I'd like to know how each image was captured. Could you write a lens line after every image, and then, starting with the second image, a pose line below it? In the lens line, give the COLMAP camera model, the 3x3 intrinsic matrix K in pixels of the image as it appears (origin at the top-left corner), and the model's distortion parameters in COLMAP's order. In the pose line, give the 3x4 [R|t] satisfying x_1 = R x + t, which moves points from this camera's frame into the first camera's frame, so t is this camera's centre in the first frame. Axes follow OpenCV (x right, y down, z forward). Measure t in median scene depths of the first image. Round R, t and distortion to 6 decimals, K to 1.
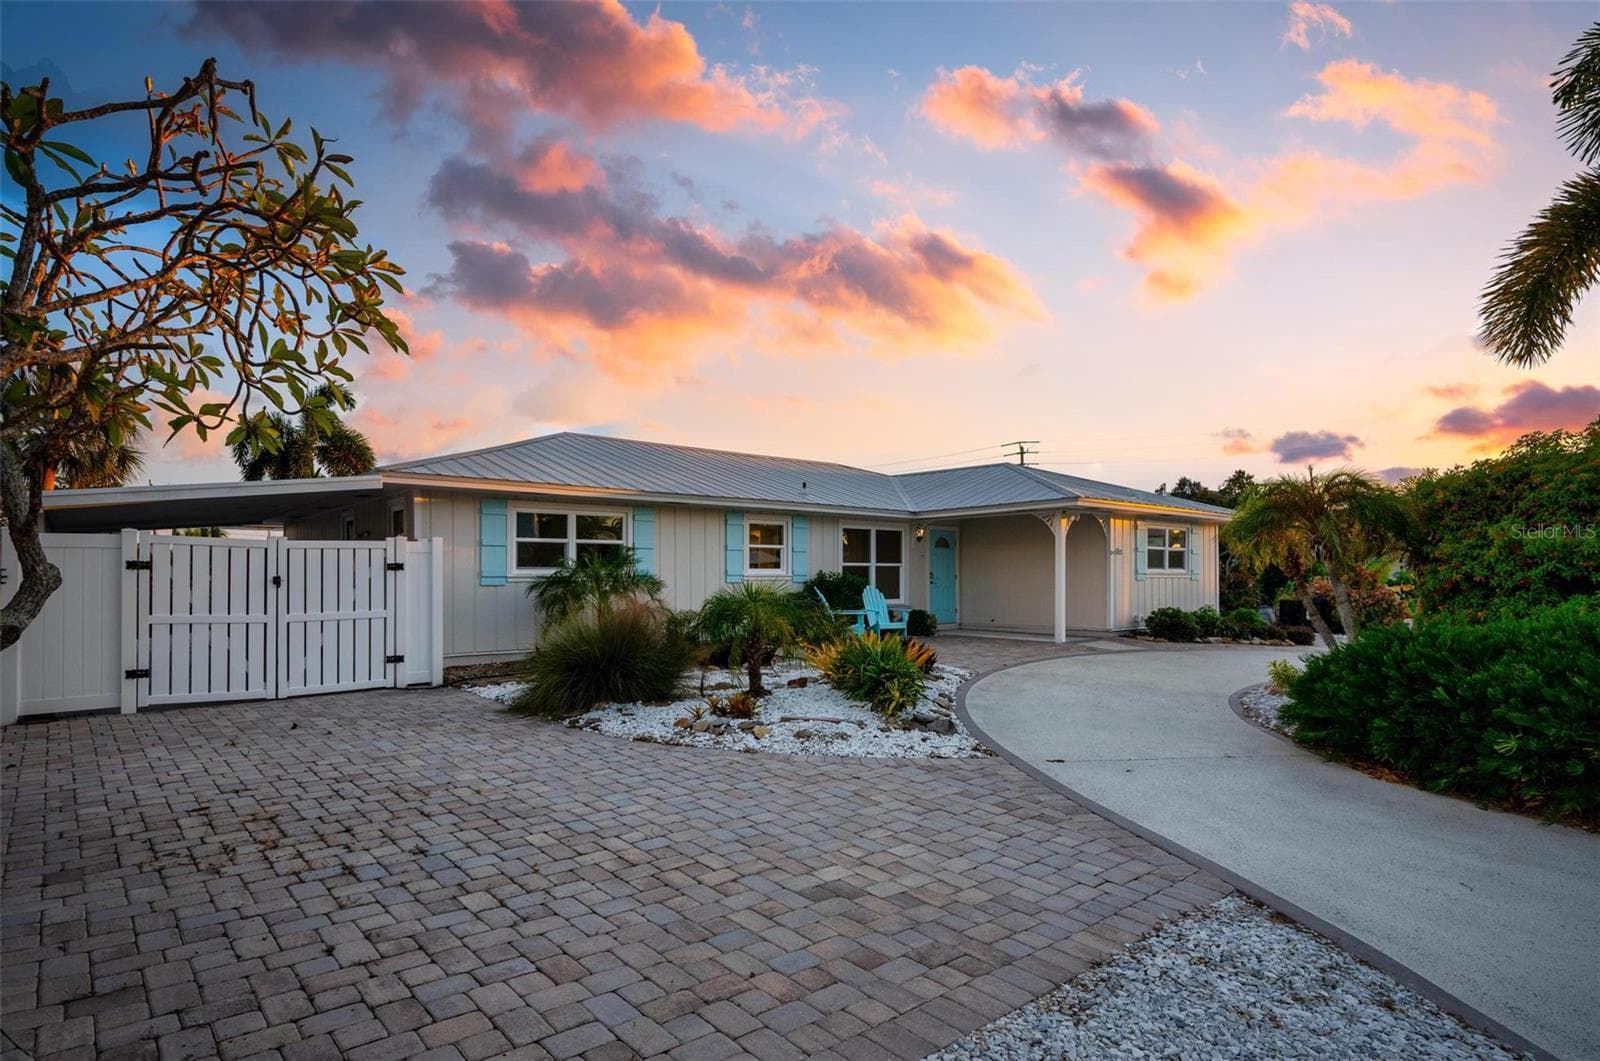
lens RADIAL K [[777.9, 0, 752.5], [0, 777.9, 571.3], [0, 0, 1]] dist [-0.003730, -0.001744]
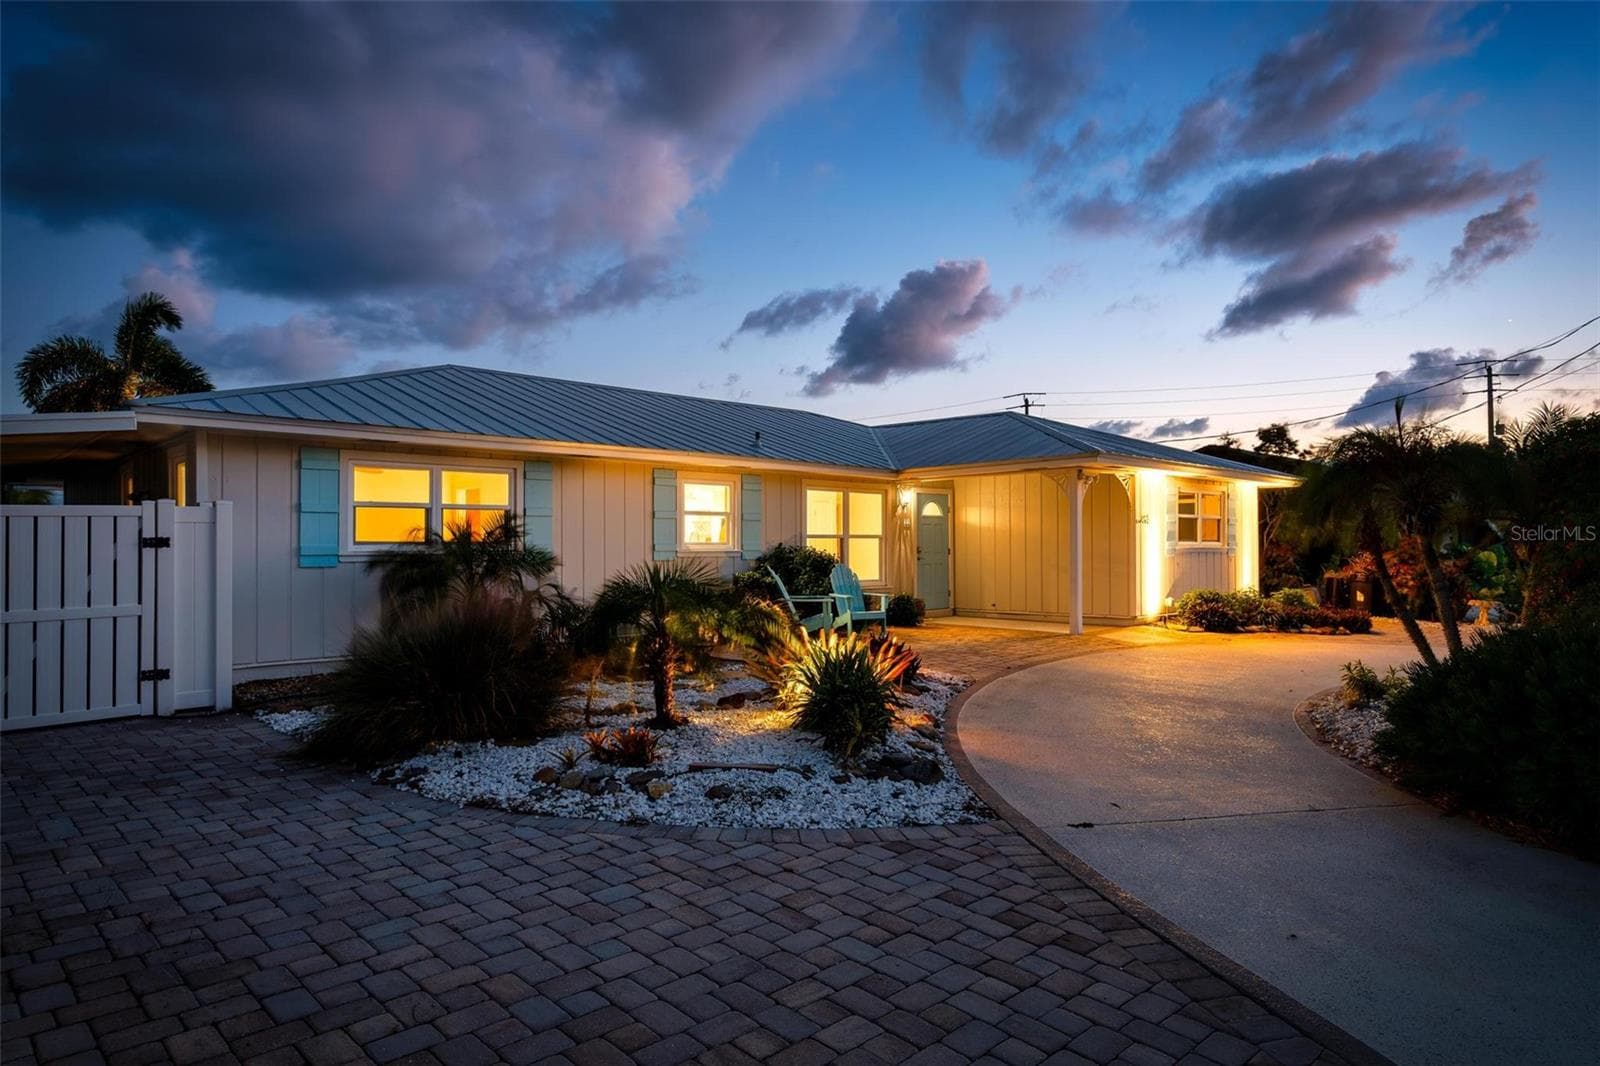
lens RADIAL K [[909.2, 0, 794.9], [0, 909.2, 529.1], [0, 0, 1]] dist [-0.005524, 0.000336]
pose [[0.996492, 0.000585, 0.083687, 0.067641], [0.000555, 0.999907, -0.013595, -0.009690], [-0.083687, 0.013594, 0.996399, 0.211352]]
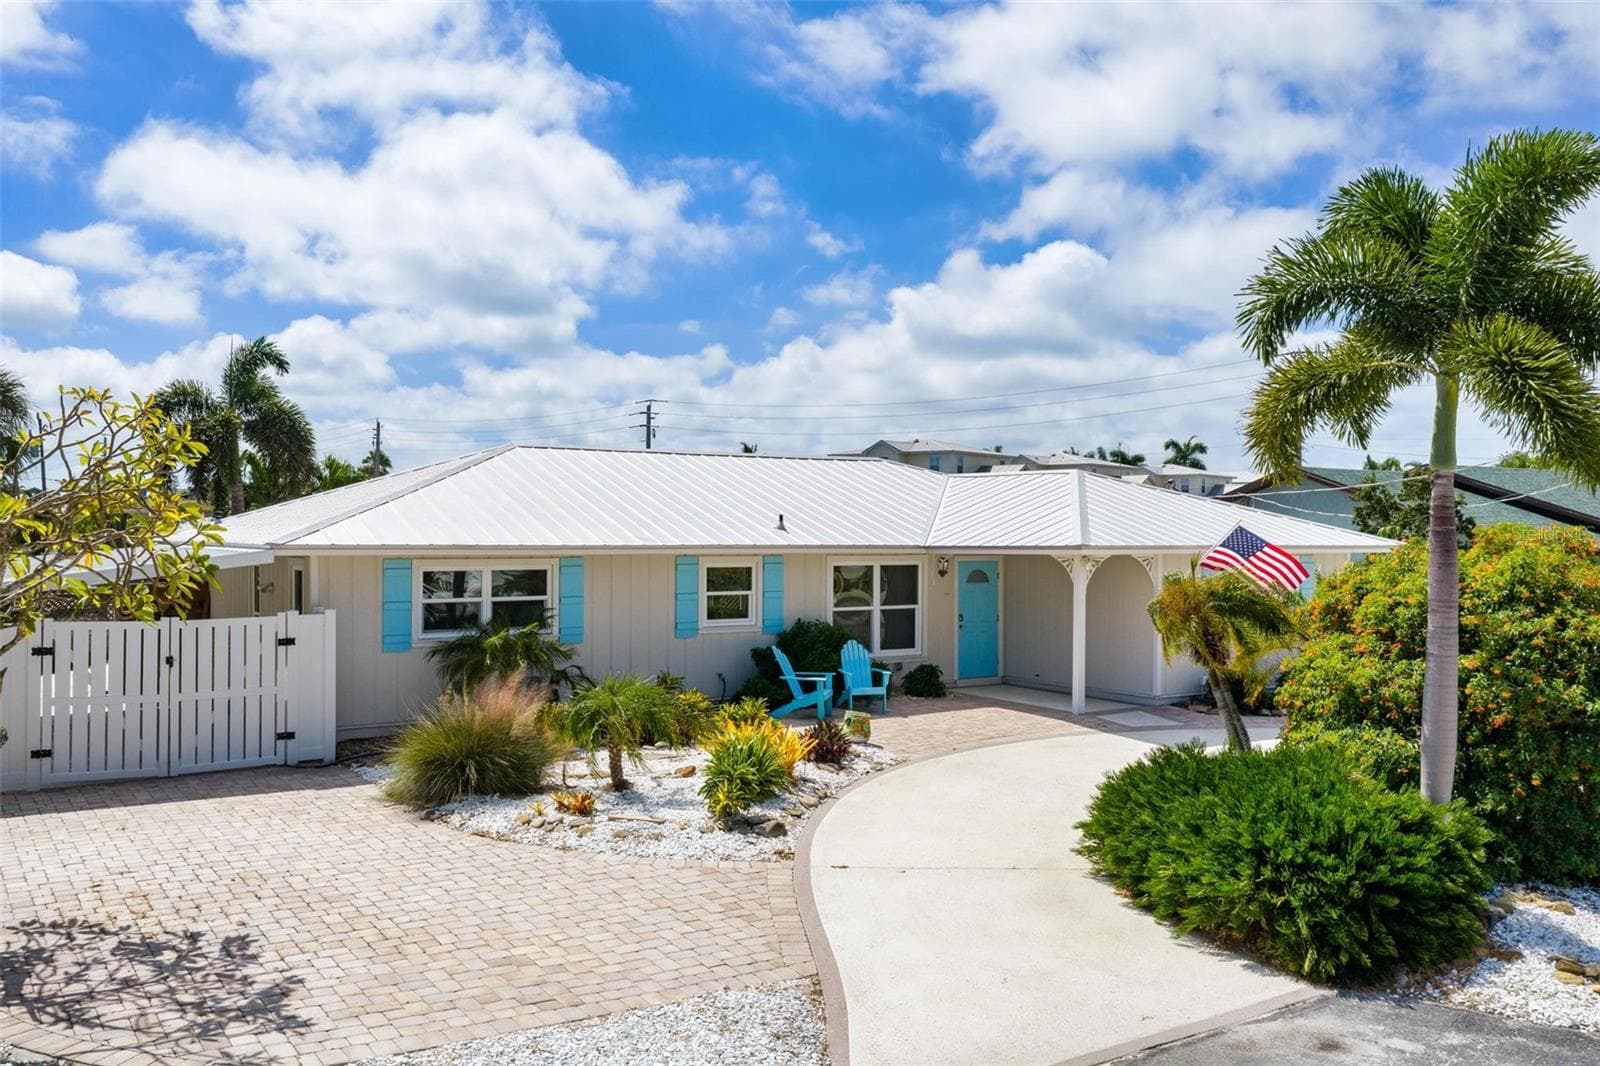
lens RADIAL K [[1171.8, 0, 803.1], [0, 1171.8, 540.6], [0, 0, 1]] dist [-0.005861, 0.000724]
pose [[0.996748, 0.009857, -0.079973, 0.471324], [-0.009719, 0.999951, 0.002115, -0.218436], [0.079990, -0.001331, 0.996795, -0.647094]]
